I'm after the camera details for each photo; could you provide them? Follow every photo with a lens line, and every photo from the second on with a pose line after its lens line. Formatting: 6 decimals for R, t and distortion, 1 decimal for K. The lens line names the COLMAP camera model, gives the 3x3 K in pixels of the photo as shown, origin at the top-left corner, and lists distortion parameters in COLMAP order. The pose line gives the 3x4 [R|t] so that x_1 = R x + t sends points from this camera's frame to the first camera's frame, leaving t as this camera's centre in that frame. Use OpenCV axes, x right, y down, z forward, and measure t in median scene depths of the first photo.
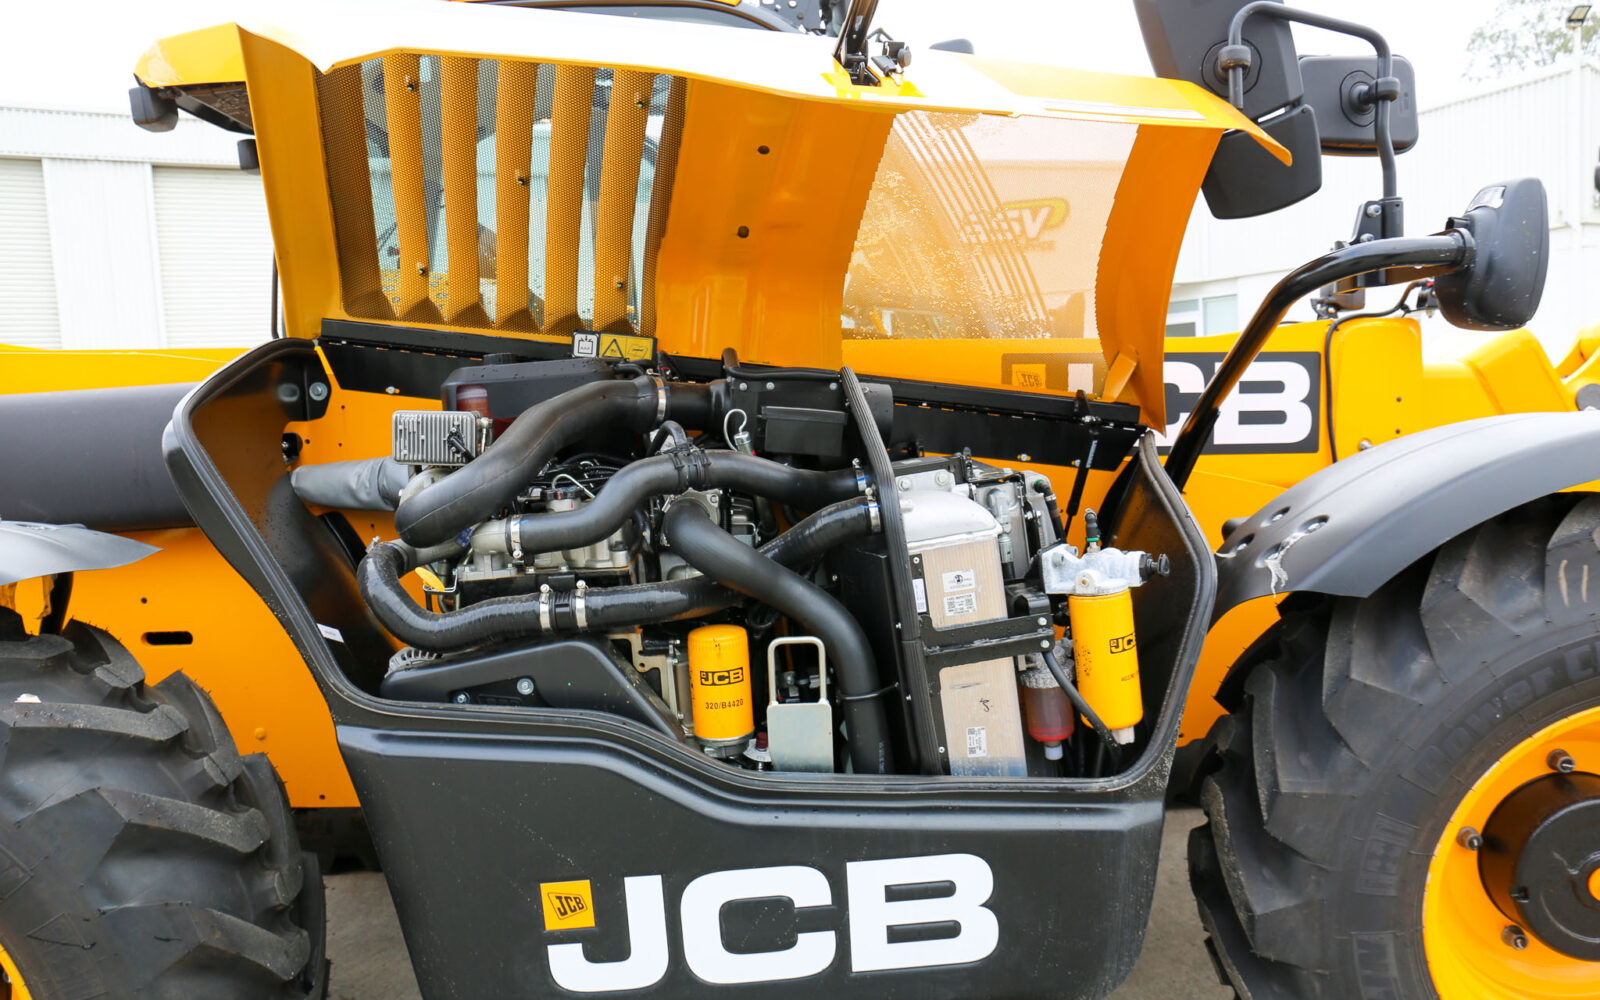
lens RADIAL K [[1059.5, 0, 800.0], [0, 1059.5, 500.0], [0, 0, 1]] dist [-0.110903, 0.089391]
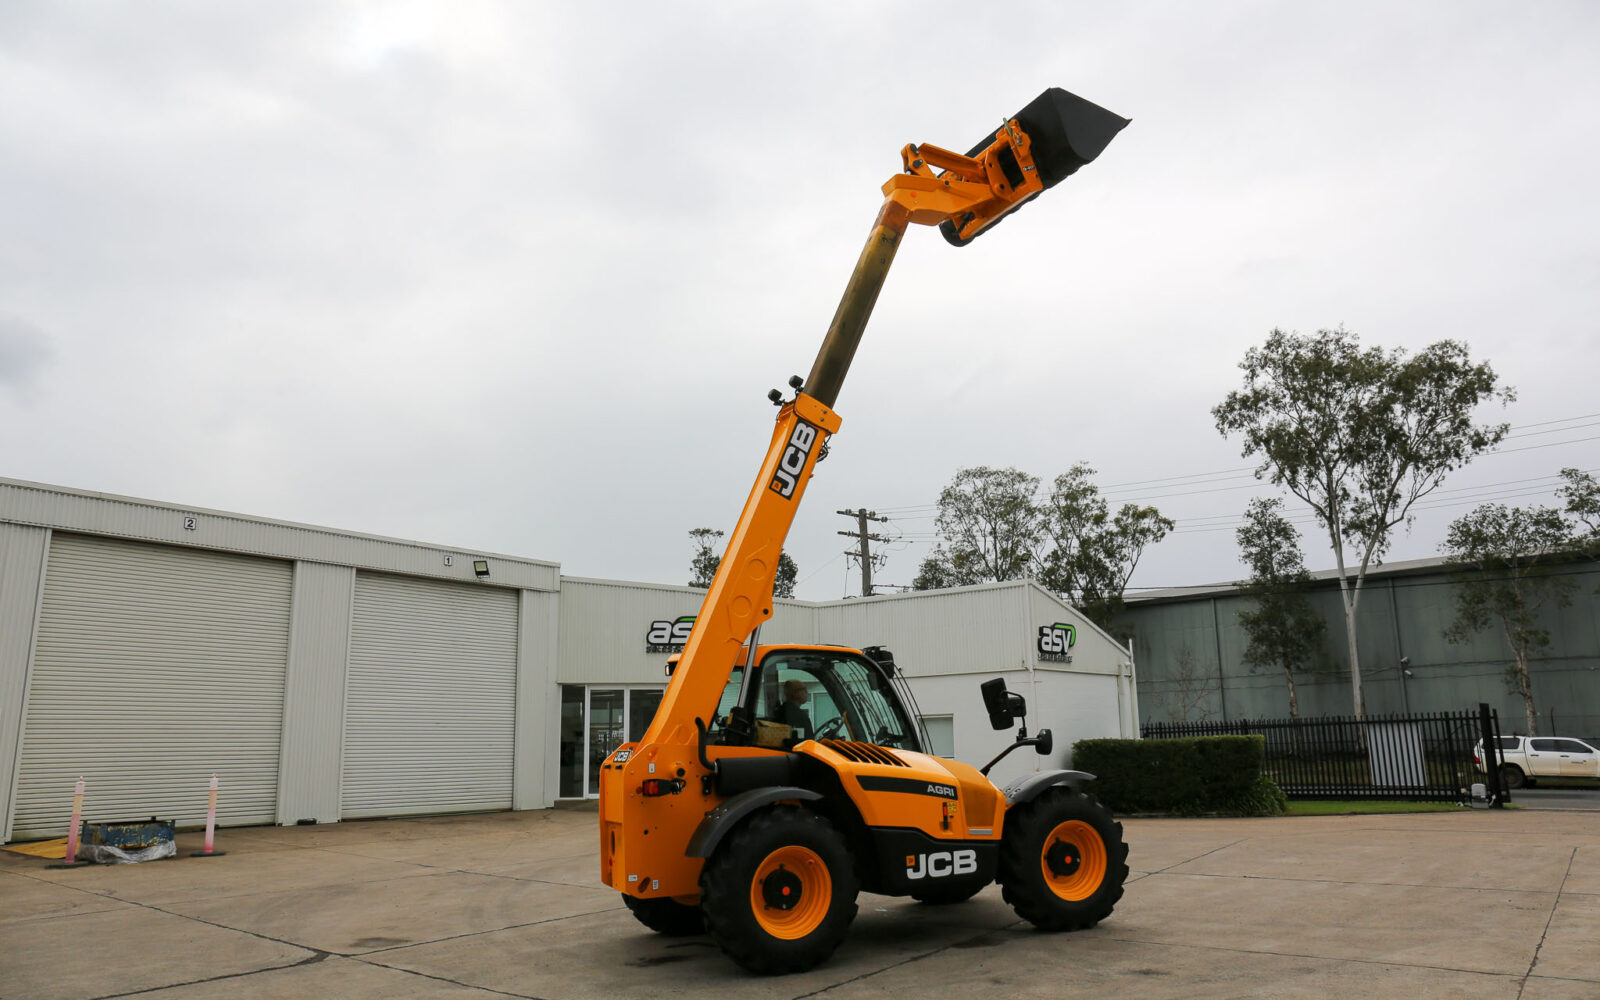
lens RADIAL K [[1077.8, 0, 806.5], [0, 1077.8, 498.9], [0, 0, 1]] dist [-0.108176, 0.093565]
pose [[0.898577, 0.133725, 0.417944, -3.156994], [0.010290, 0.945752, -0.324725, 0.397625], [-0.438695, 0.296091, 0.848455, -3.845710]]
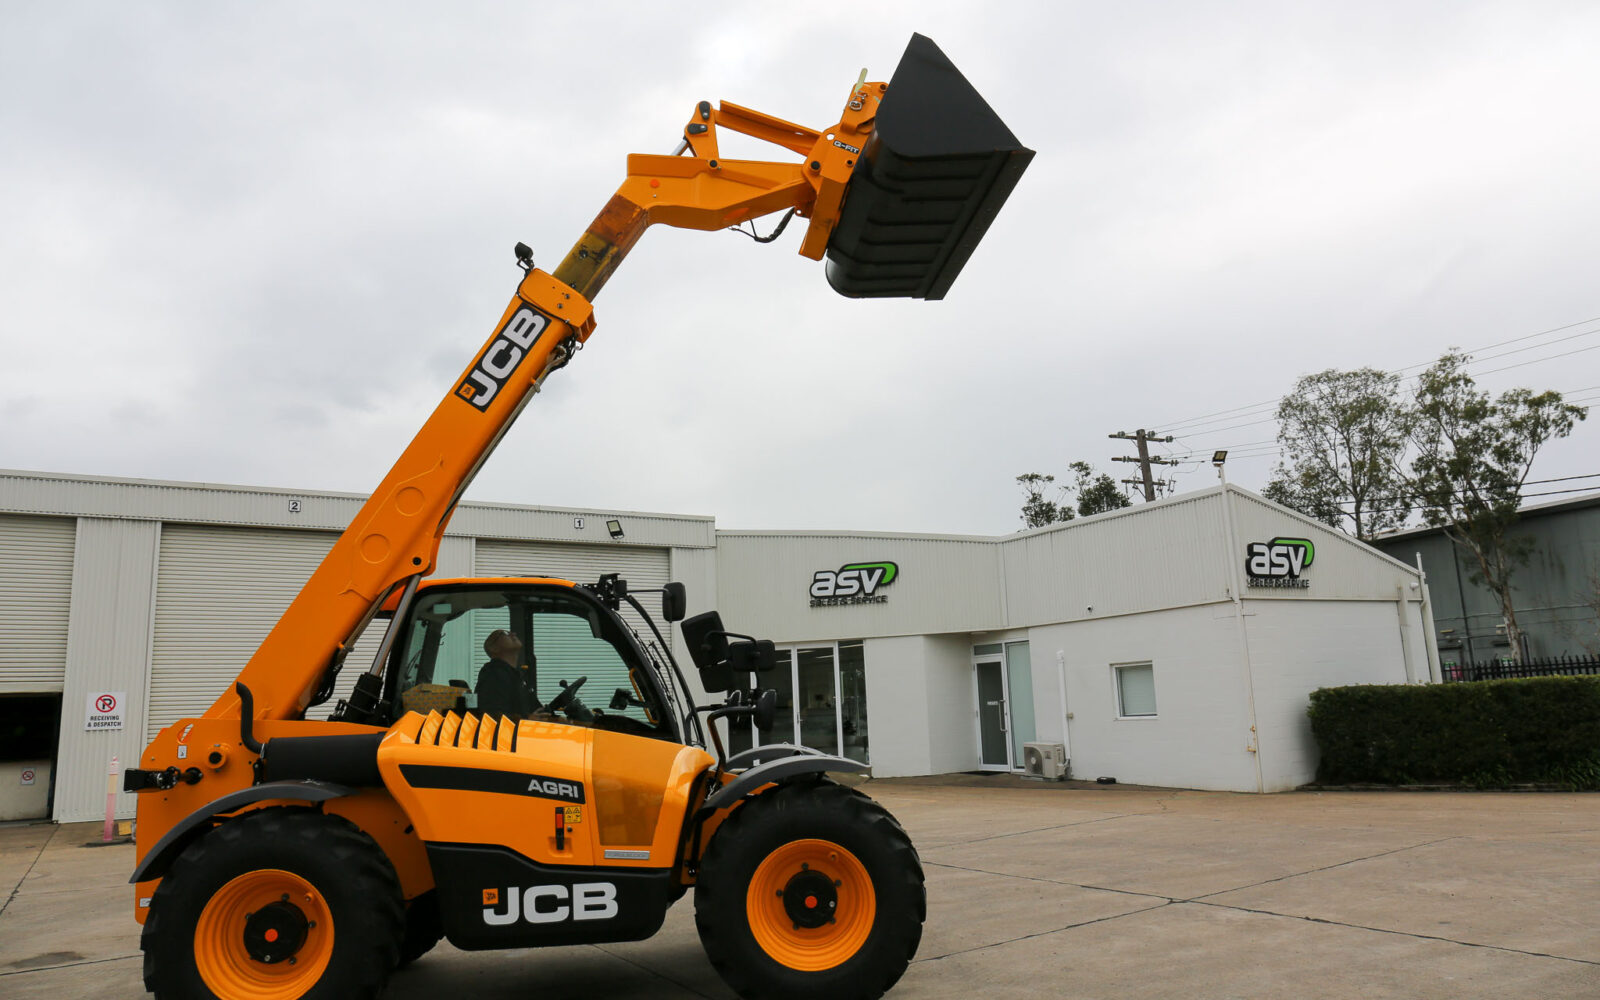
lens RADIAL K [[1083.2, 0, 808.9], [0, 1083.2, 483.6], [0, 0, 1]] dist [-0.106512, 0.086189]
pose [[0.996202, 0.030159, 0.081679, 0.490071], [-0.004085, 0.953248, -0.302161, 0.141963], [-0.086973, 0.300680, 0.949751, -2.790627]]
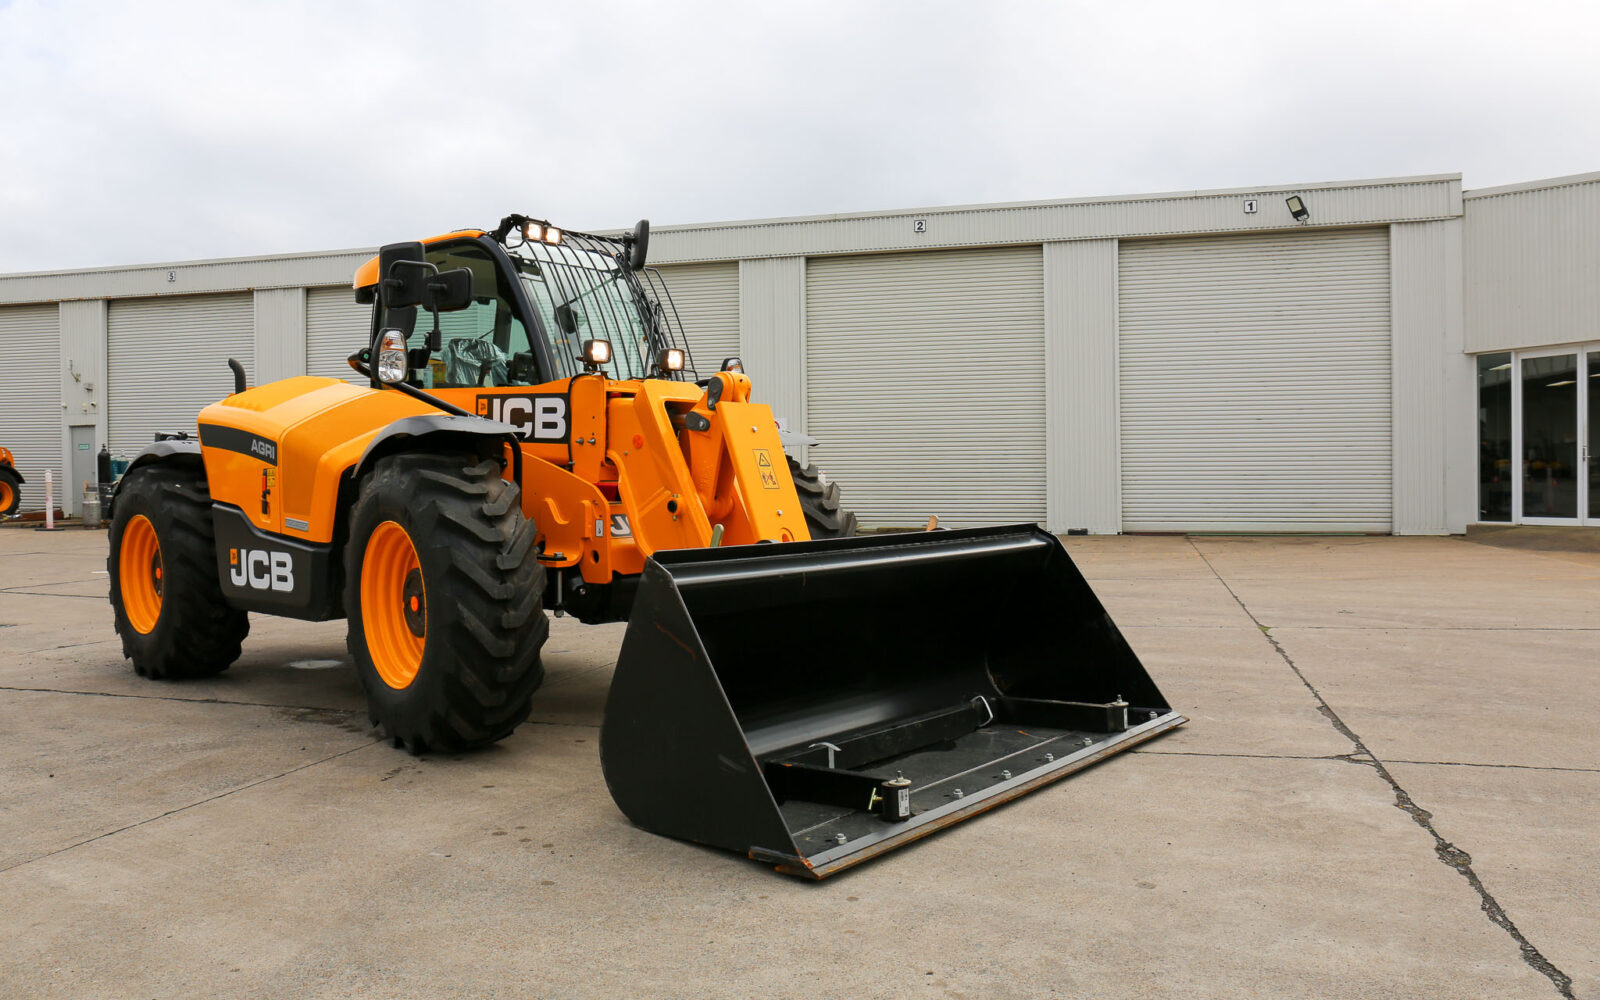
lens RADIAL K [[1136.6, 0, 811.9], [0, 1136.6, 489.6], [0, 0, 1]] dist [-0.008501, -0.002326]
pose [[0.730909, 0.059832, -0.679847, 3.535318], [-0.103796, 0.994307, -0.024085, 0.071236], [0.674536, 0.088170, 0.732958, -0.426974]]
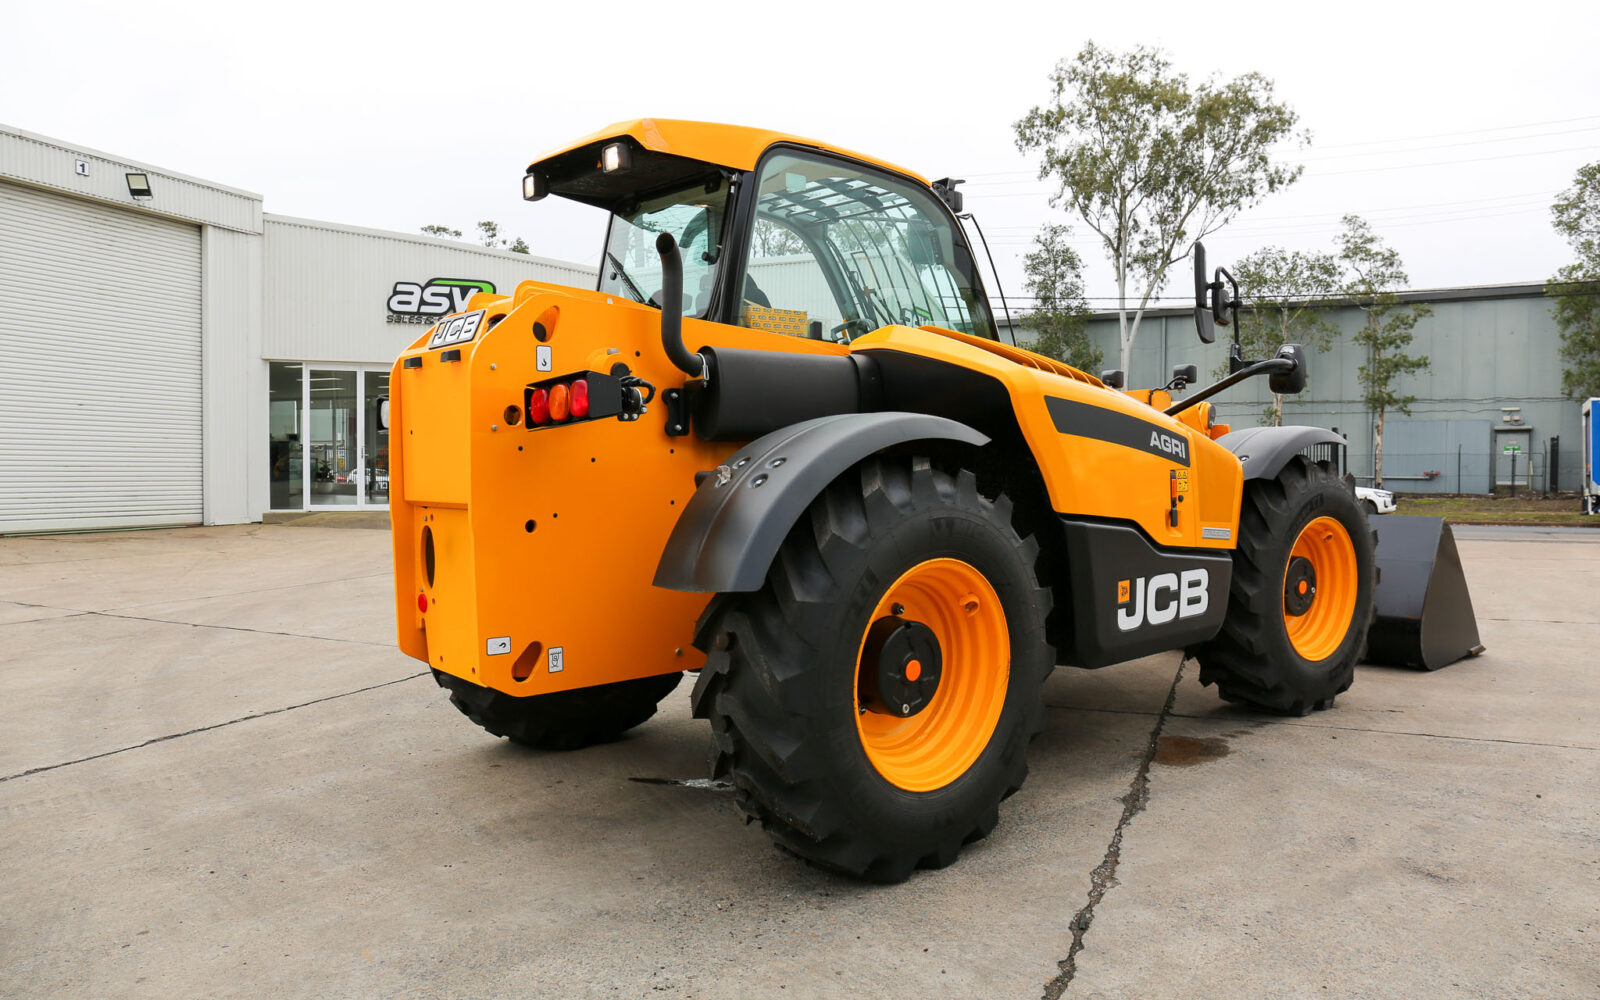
lens RADIAL K [[1075.3, 0, 799.8], [0, 1075.3, 485.2], [0, 0, 1]] dist [-0.116129, 0.098054]
pose [[0.762555, 0.046710, 0.645235, -2.347738], [0.017889, 0.995486, -0.093206, 0.356712], [-0.646676, 0.082617, 0.758278, -0.389197]]
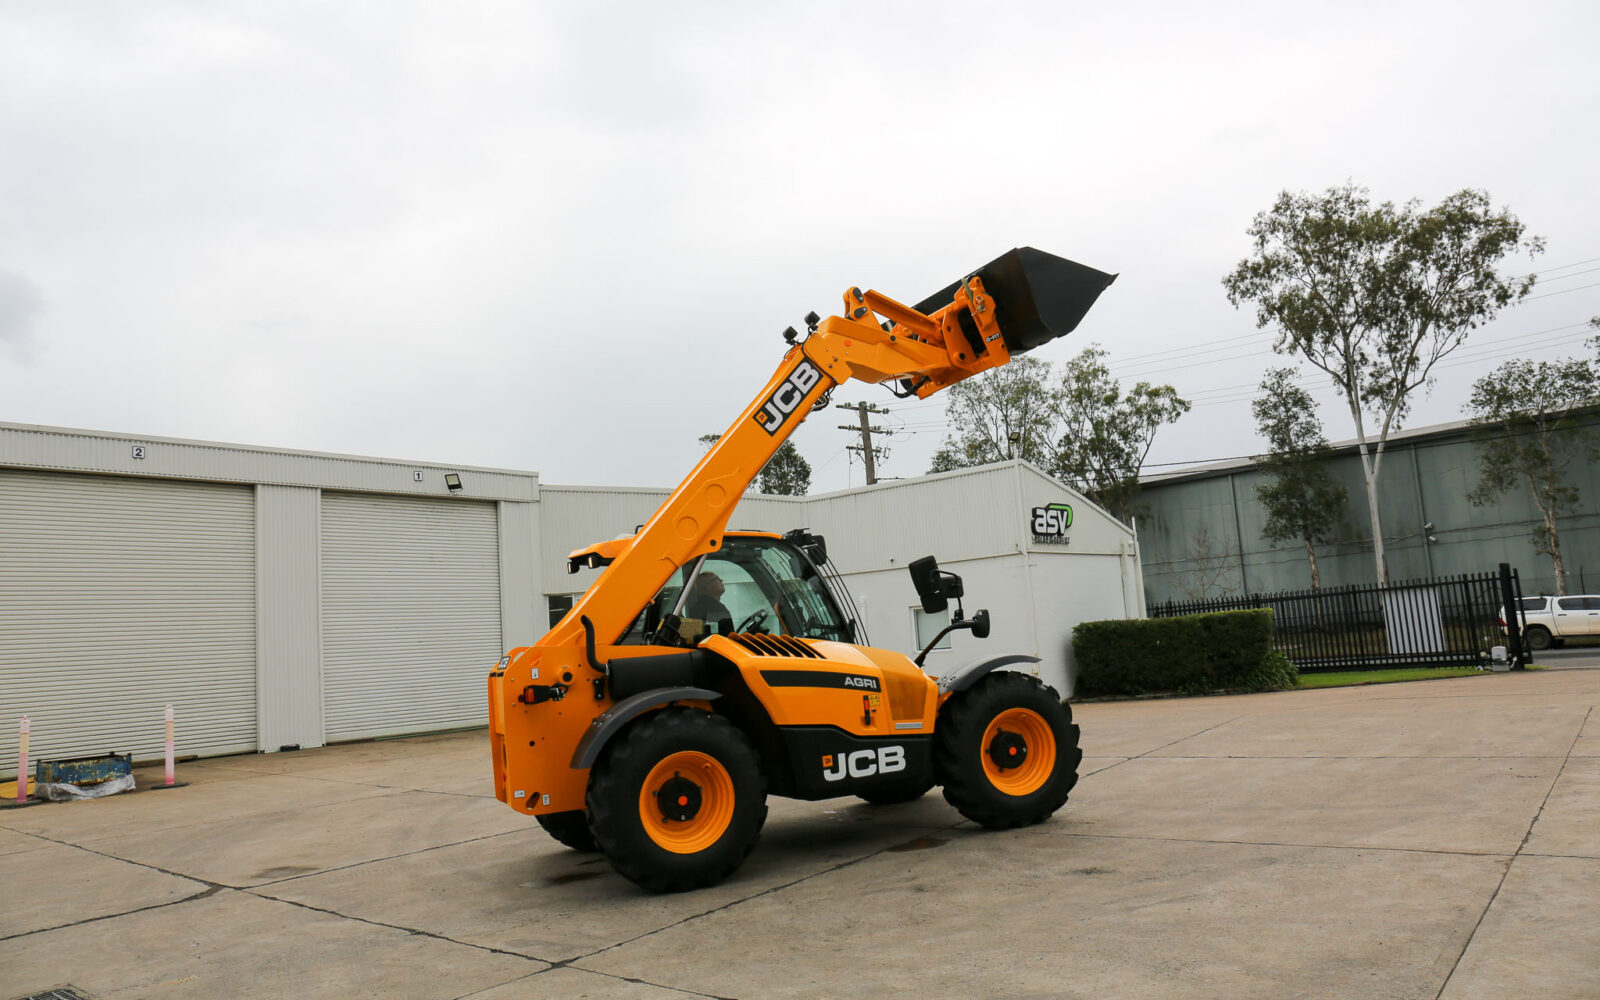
lens RADIAL K [[1075.3, 0, 799.8], [0, 1075.3, 485.2], [0, 0, 1]] dist [-0.116129, 0.098054]
pose [[0.916111, 0.047770, 0.398069, -2.310359], [0.059090, 0.965946, -0.251906, 0.388743], [-0.396547, 0.254295, 0.882091, -3.530574]]
